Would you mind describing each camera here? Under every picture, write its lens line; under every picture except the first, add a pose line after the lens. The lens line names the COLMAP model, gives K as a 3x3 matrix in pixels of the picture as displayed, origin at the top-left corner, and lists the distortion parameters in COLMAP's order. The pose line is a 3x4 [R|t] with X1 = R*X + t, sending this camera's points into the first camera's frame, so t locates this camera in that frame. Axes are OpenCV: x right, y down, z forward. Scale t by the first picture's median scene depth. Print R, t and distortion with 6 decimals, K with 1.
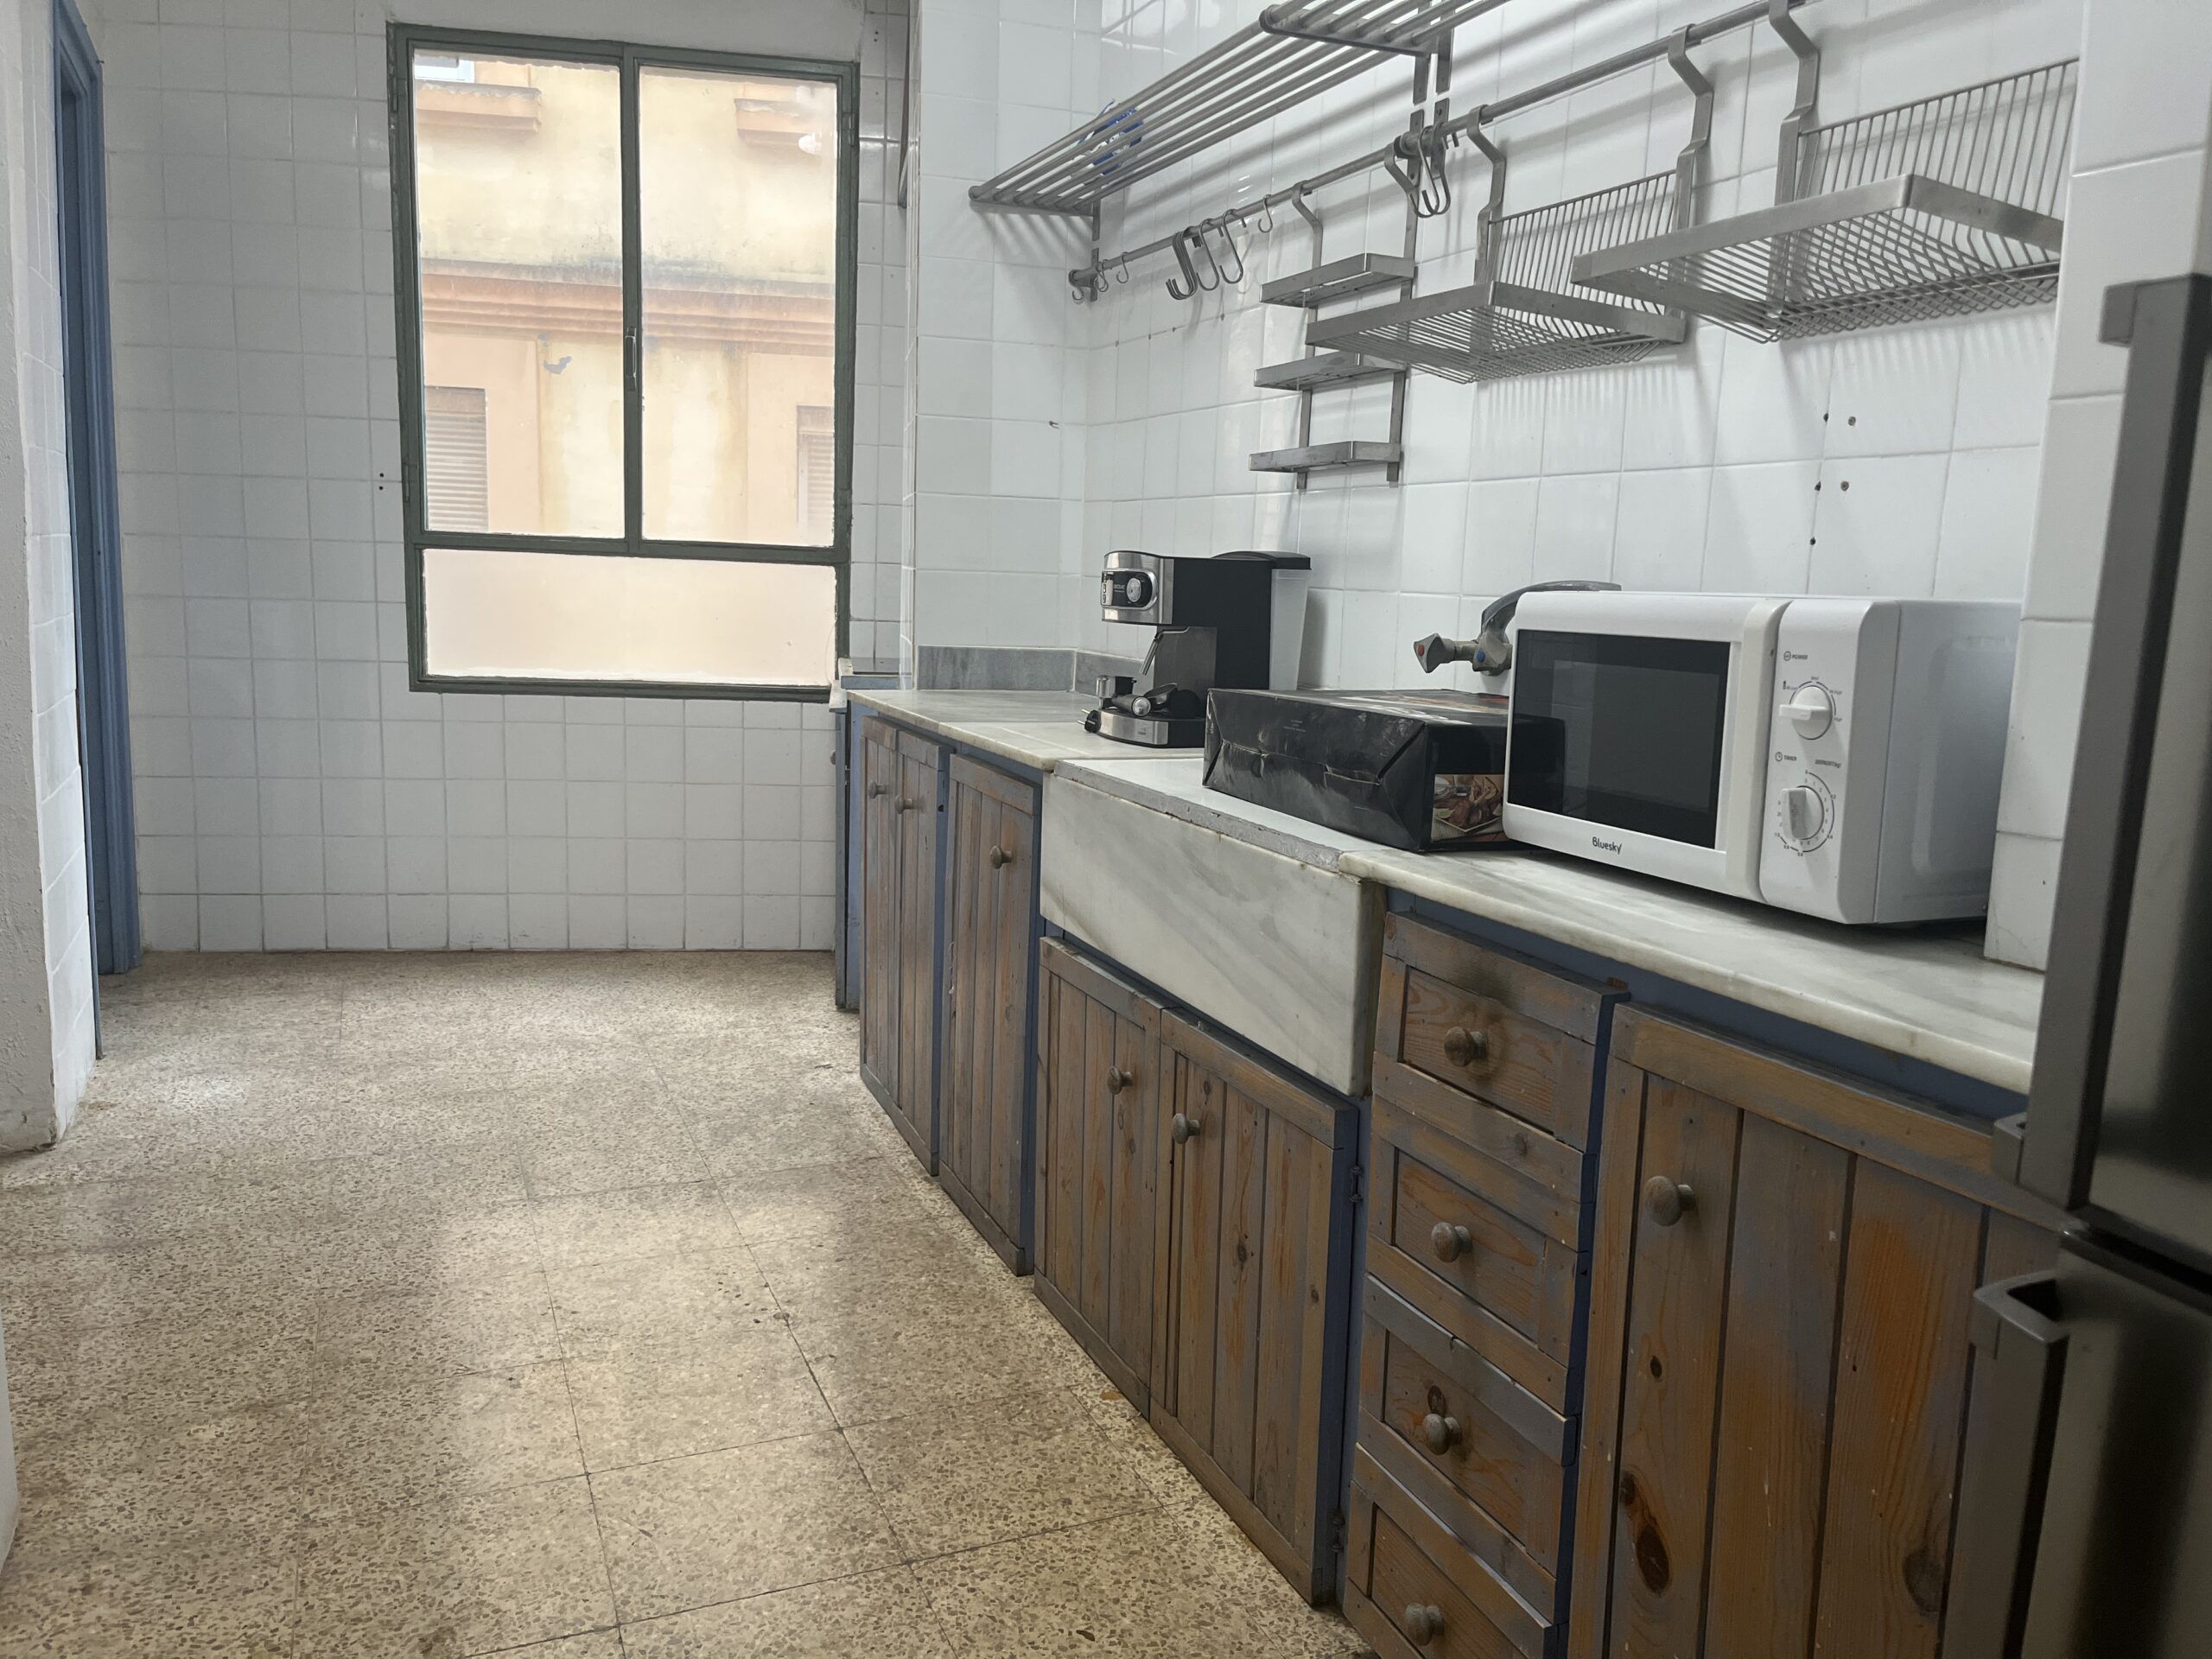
lens RADIAL K [[1675.3, 0, 1103.1], [0, 1675.3, 815.8], [0, 0, 1]] dist [0.056234, -0.075762]
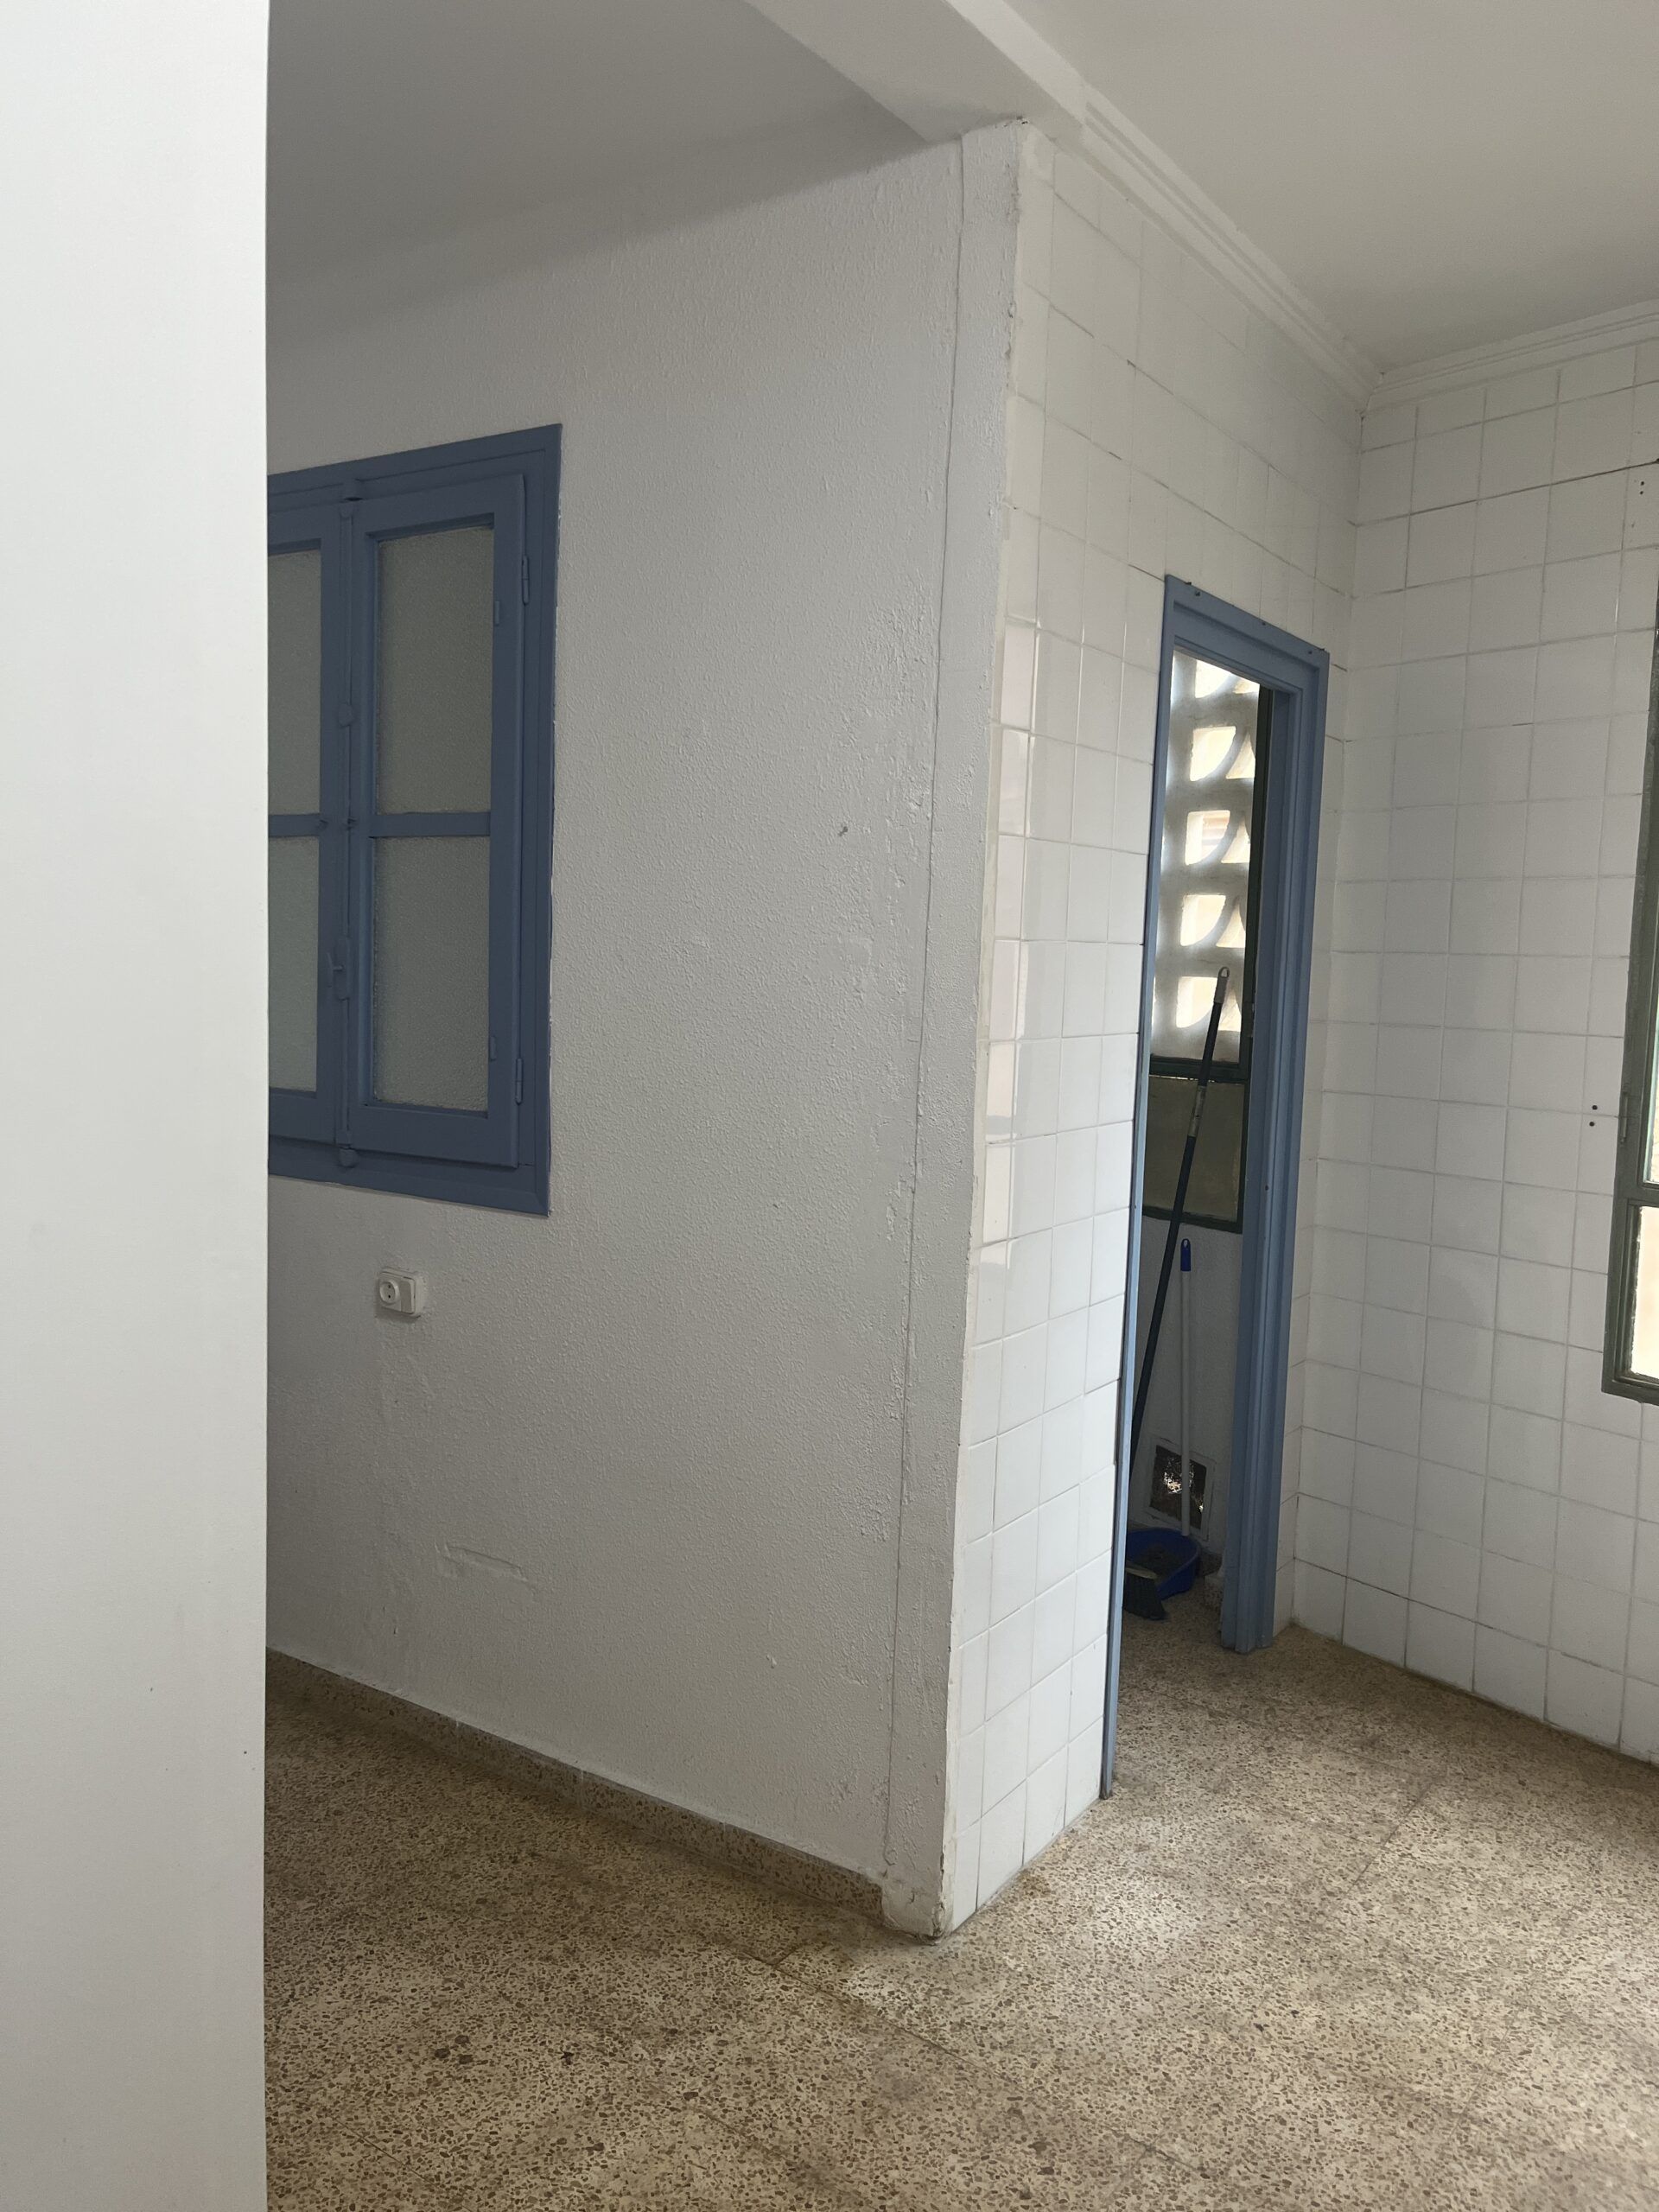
lens RADIAL K [[1675.3, 0, 838.5], [0, 1675.3, 1089.3], [0, 0, 1]] dist [0.056234, -0.075762]
pose [[0.520669, 0.053761, -0.852064, 0.063885], [-0.142424, 0.989500, -0.024598, -0.208563], [0.841795, 0.134162, 0.522859, 0.459842]]
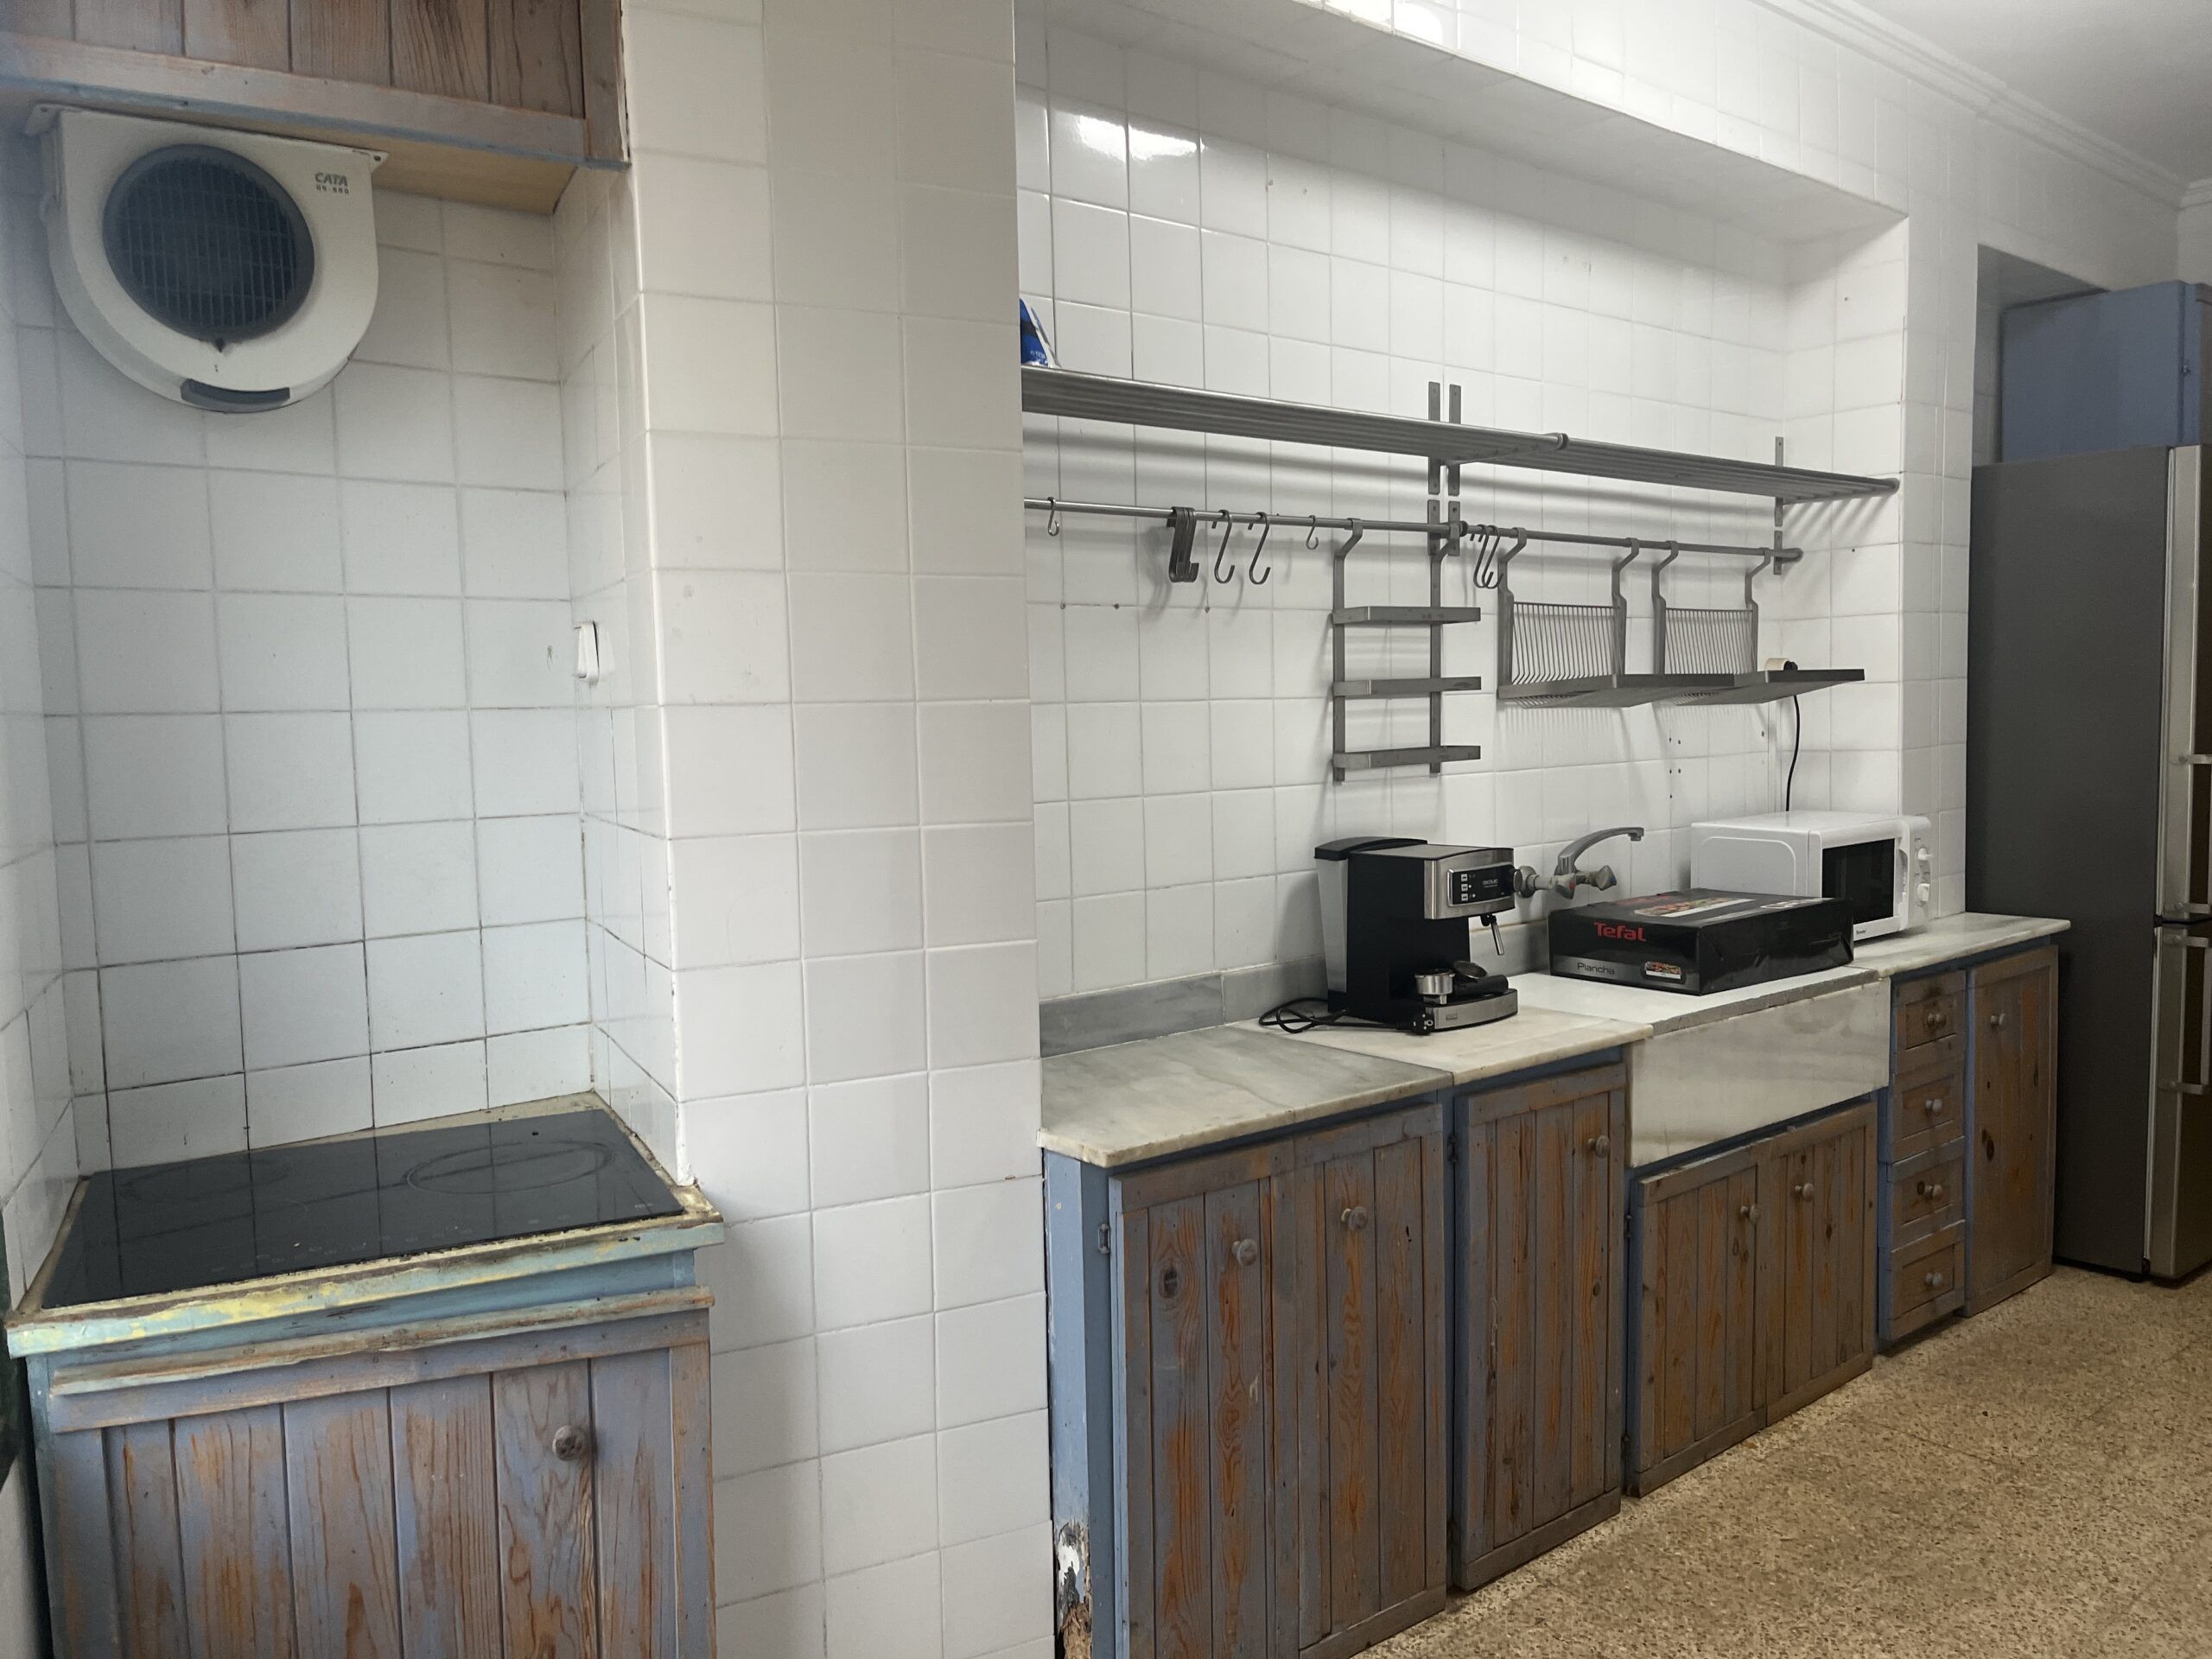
lens RADIAL K [[1675.3, 0, 1155.1], [0, 1675.3, 826.1], [0, 0, 1]] dist [0.056234, -0.075762]
pose [[-0.295372, -0.102587, 0.949859, -0.840913], [0.151469, 0.976615, 0.152578, -0.327544], [-0.943299, 0.188942, -0.272926, 1.317349]]
